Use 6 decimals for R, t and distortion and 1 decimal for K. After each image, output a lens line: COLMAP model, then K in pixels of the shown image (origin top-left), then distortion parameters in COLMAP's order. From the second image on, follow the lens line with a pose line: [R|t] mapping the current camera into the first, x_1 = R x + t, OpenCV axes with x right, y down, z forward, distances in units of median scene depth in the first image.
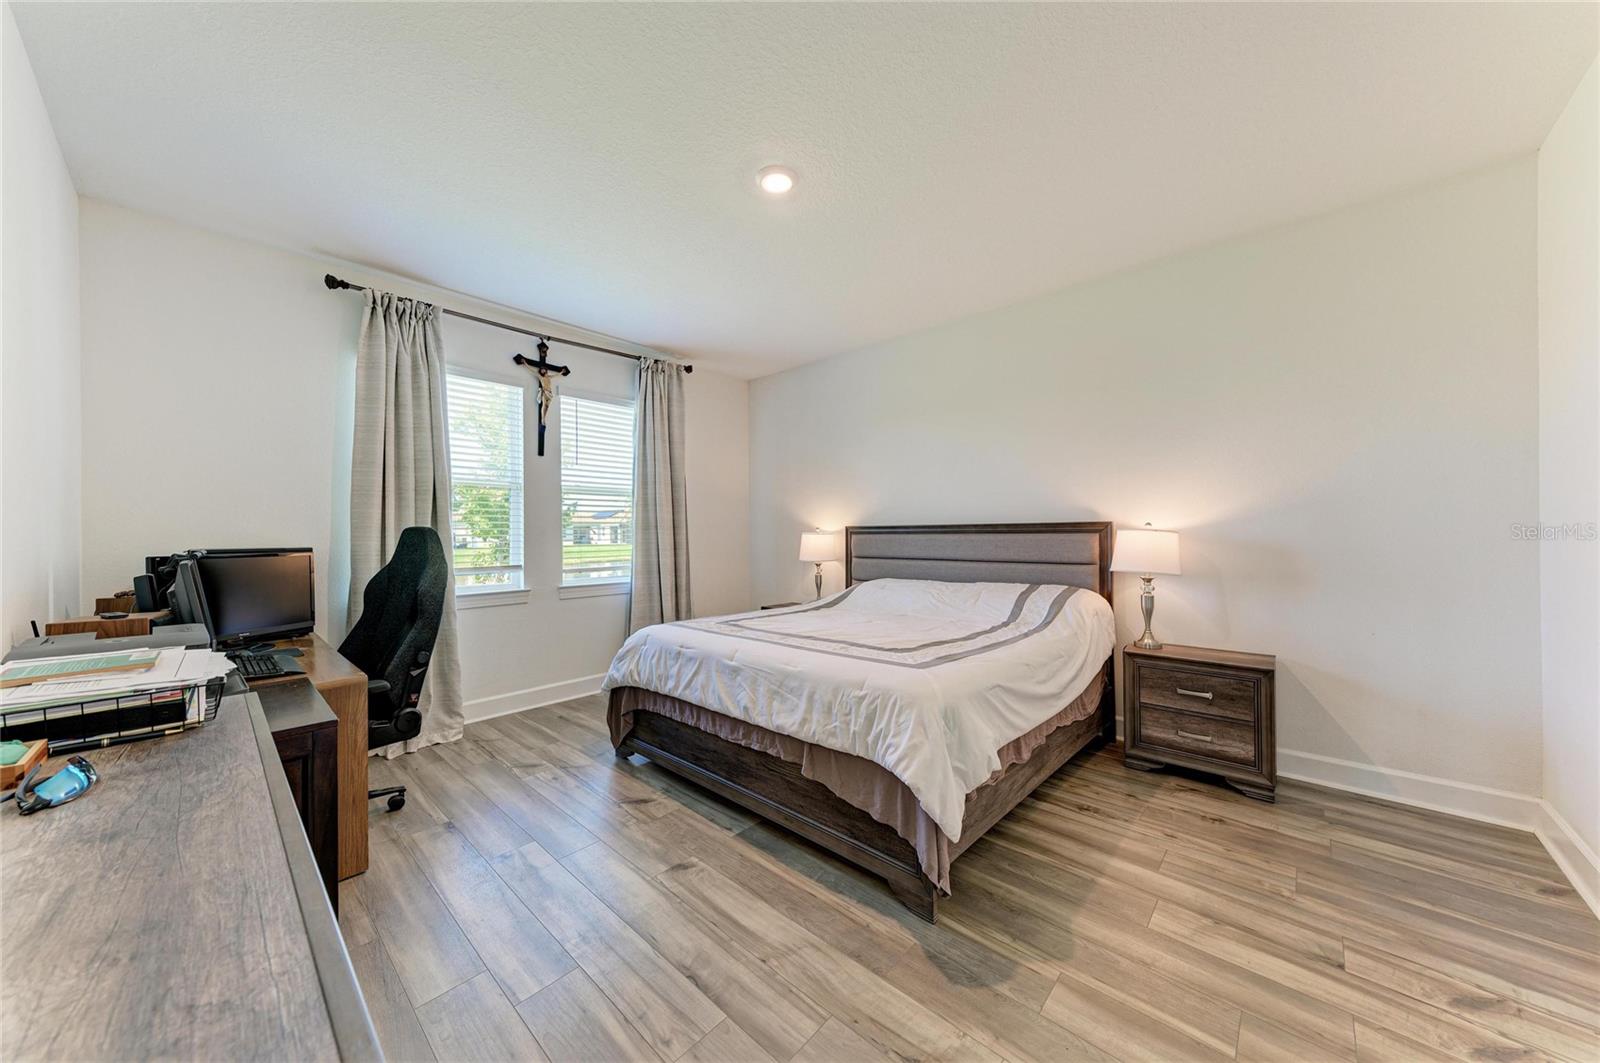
lens RADIAL K [[547.5, 0, 800.5], [0, 547.5, 540.7], [0, 0, 1]] dist [0.014700, -0.002400]
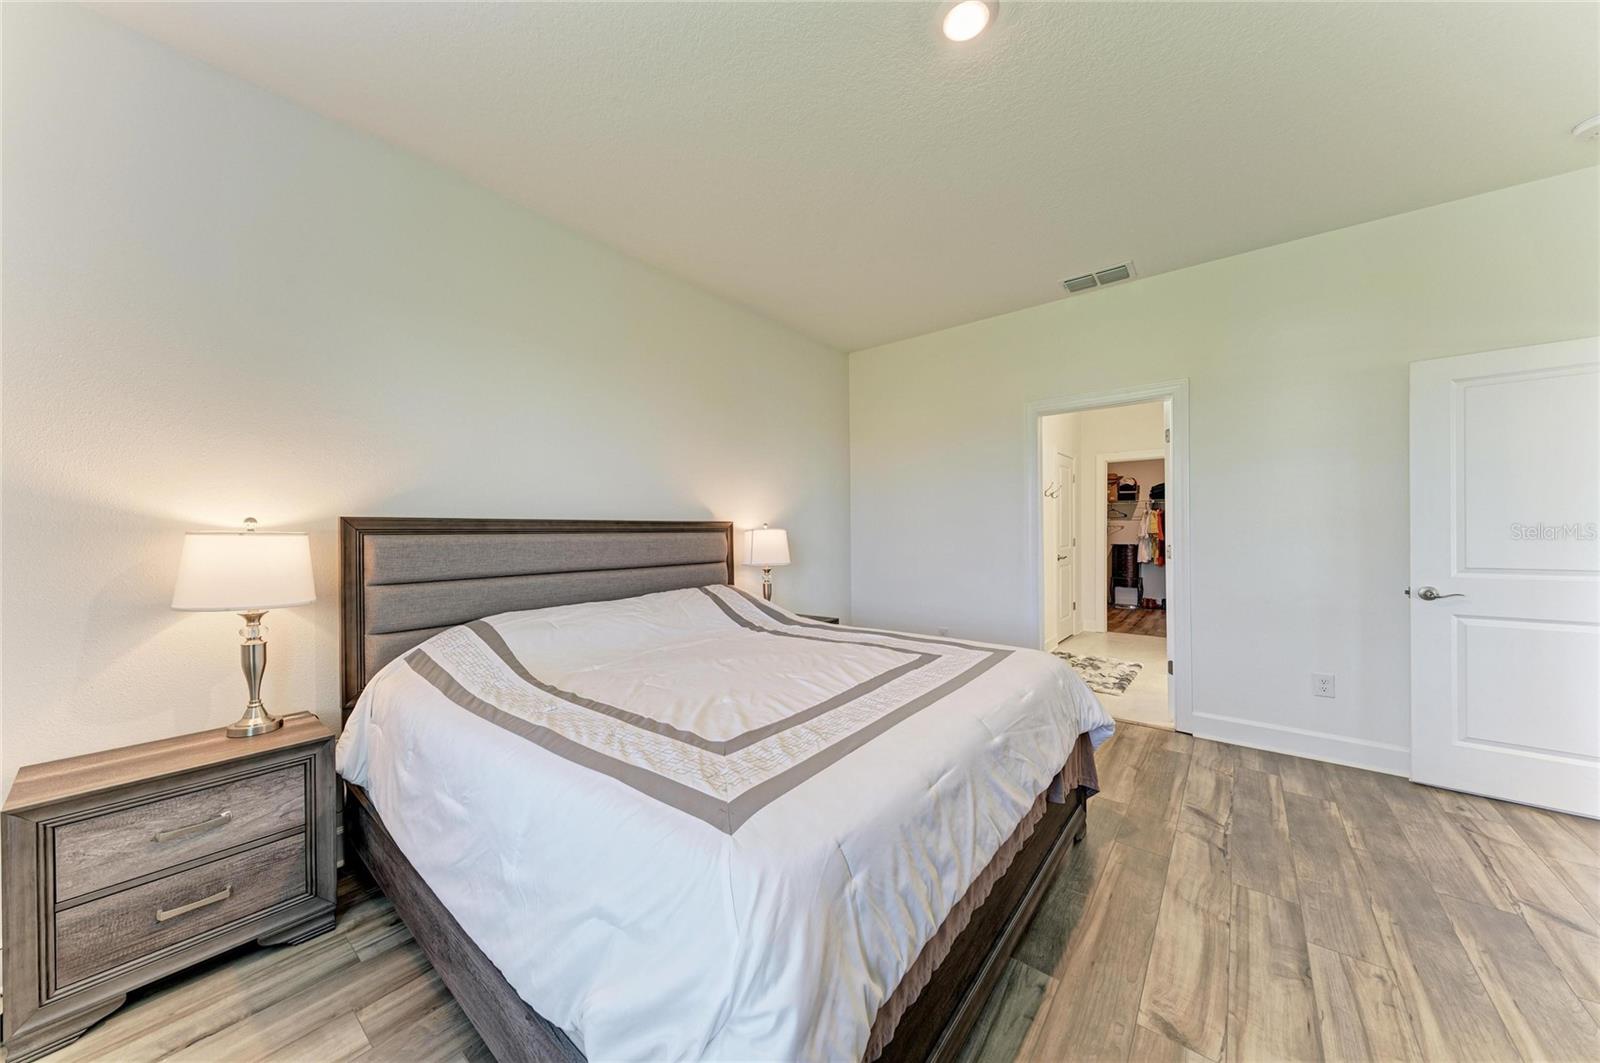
lens RADIAL K [[547.5, 0, 802.8], [0, 547.5, 527.1], [0, 0, 1]] dist [0.014700, -0.002400]
pose [[-0.074625, 0.012317, 0.997136, -0.542690], [0.012932, 0.999852, -0.011383, -0.010703], [-0.997128, 0.012045, -0.074773, 0.936947]]
